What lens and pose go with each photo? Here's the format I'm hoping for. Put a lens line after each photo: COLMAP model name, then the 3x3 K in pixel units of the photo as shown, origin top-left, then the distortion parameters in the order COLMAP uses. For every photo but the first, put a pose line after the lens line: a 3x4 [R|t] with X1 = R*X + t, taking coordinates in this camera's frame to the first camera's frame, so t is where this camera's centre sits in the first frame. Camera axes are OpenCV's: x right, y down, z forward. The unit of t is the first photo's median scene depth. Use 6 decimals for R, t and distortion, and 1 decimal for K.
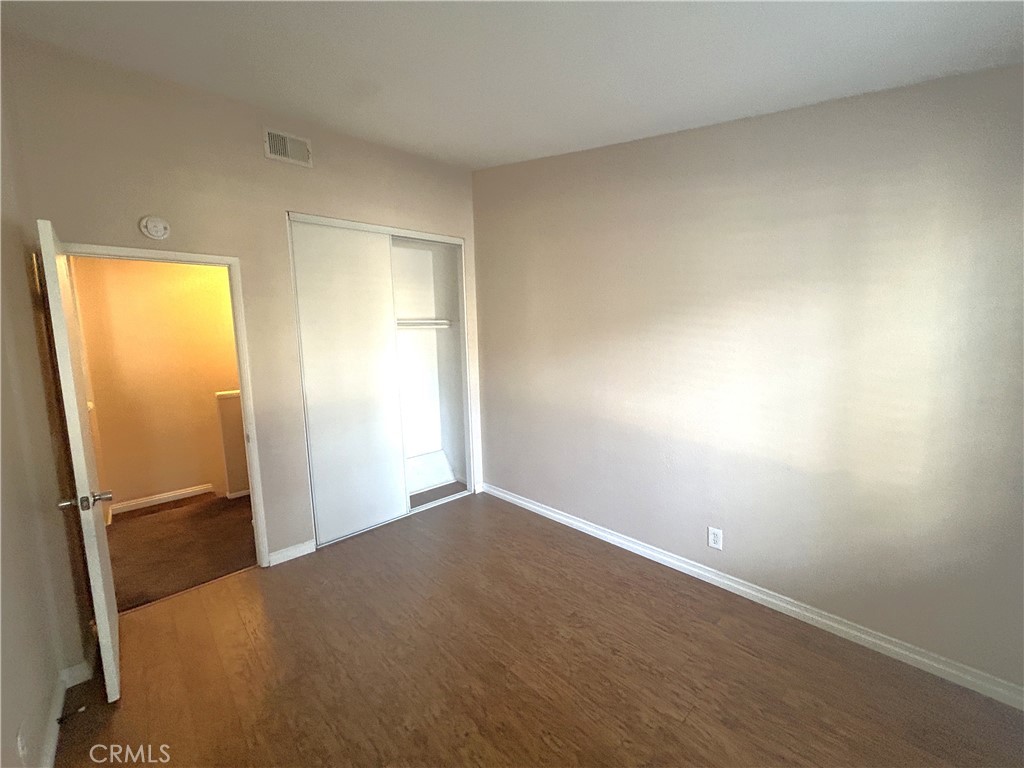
lens RADIAL K [[416.6, 0, 513.0], [0, 416.6, 386.0], [0, 0, 1]] dist [-0.004869, 0.002329]
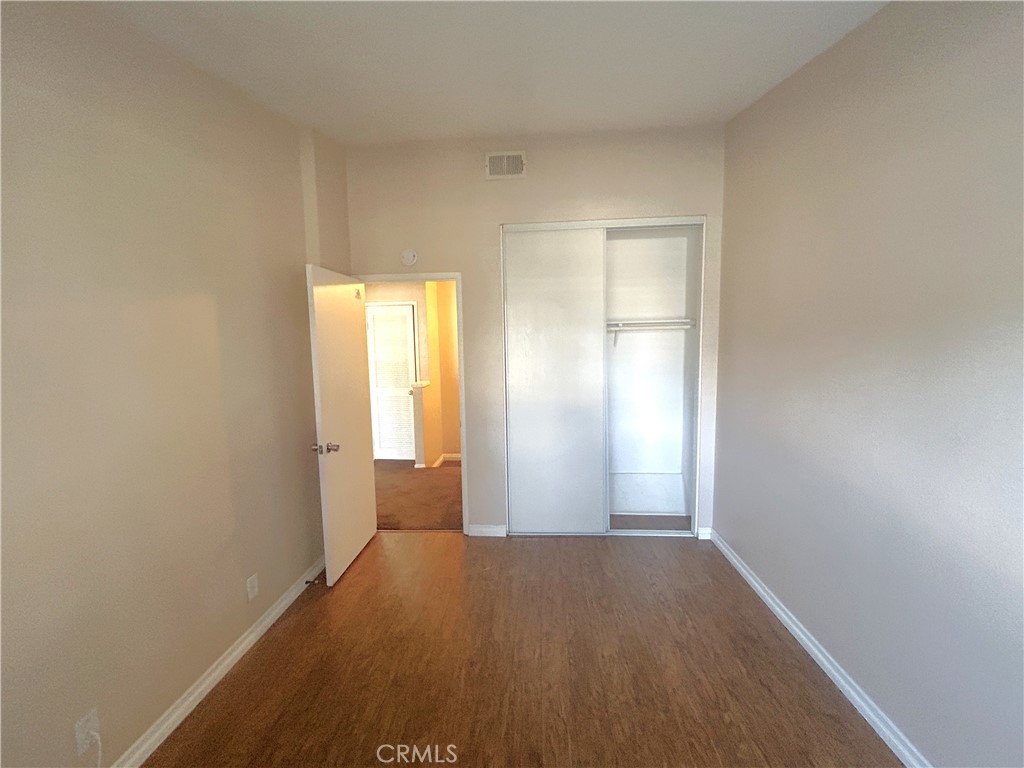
lens RADIAL K [[416.6, 0, 512.9], [0, 416.6, 385.3], [0, 0, 1]] dist [-0.004869, 0.002329]
pose [[0.680080, 0.094250, -0.727054, 0.302251], [-0.092882, 0.994788, 0.042075, -0.043523], [0.727230, 0.038916, 0.685290, 0.270726]]
